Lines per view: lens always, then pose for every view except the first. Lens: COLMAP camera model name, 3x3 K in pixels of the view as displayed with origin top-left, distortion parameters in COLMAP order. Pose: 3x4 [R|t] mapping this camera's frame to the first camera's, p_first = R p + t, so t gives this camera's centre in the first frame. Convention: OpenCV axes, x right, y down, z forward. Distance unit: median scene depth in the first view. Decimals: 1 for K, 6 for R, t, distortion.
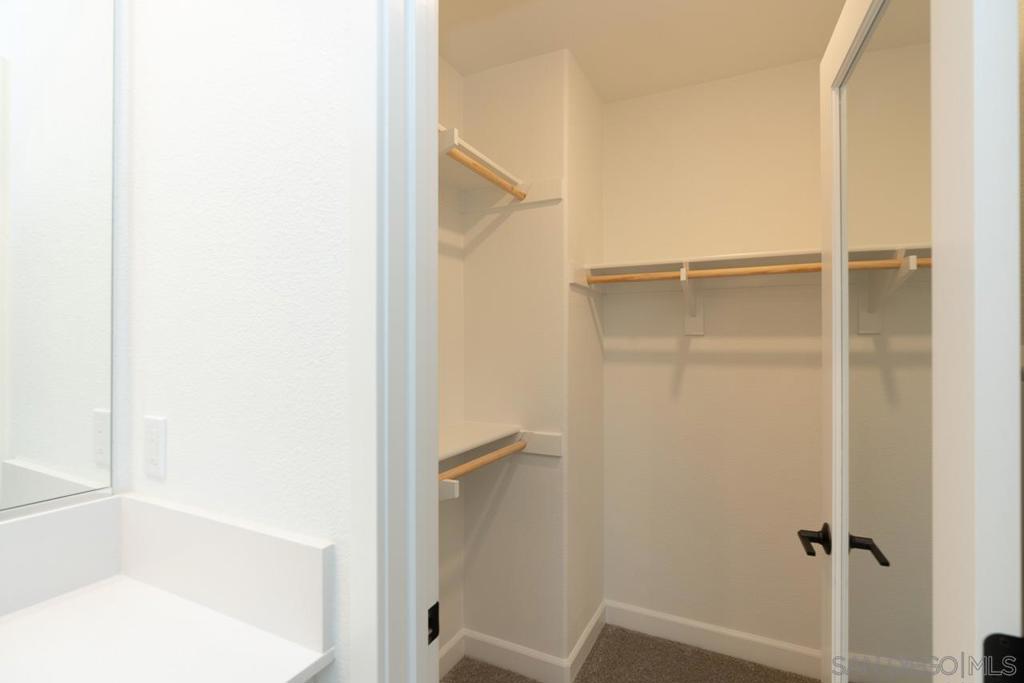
lens RADIAL K [[478.6, 0, 512.0], [0, 478.6, 341.5], [0, 0, 1]] dist [-0.000162, 0.000354]
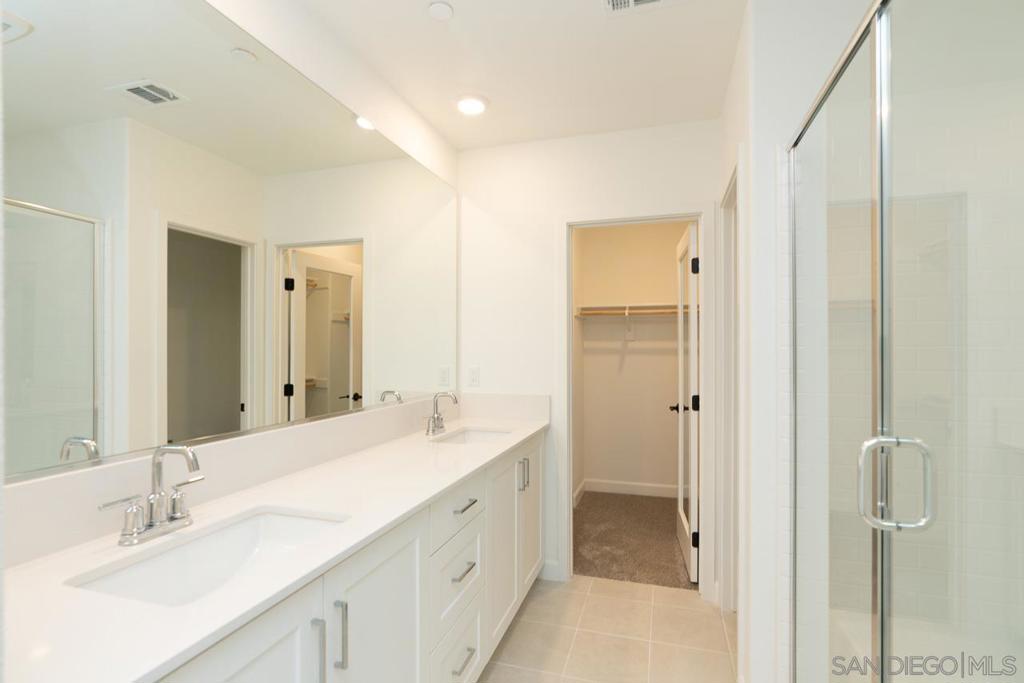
lens RADIAL K [[462.4, 0, 502.9], [0, 462.4, 343.9], [0, 0, 1]] dist [-0.001536, 0.000565]
pose [[0.991876, -0.003400, 0.127164, -0.413738], [0.003273, 0.999994, 0.001213, -0.002151], [-0.127168, -0.000787, 0.991881, -0.898245]]
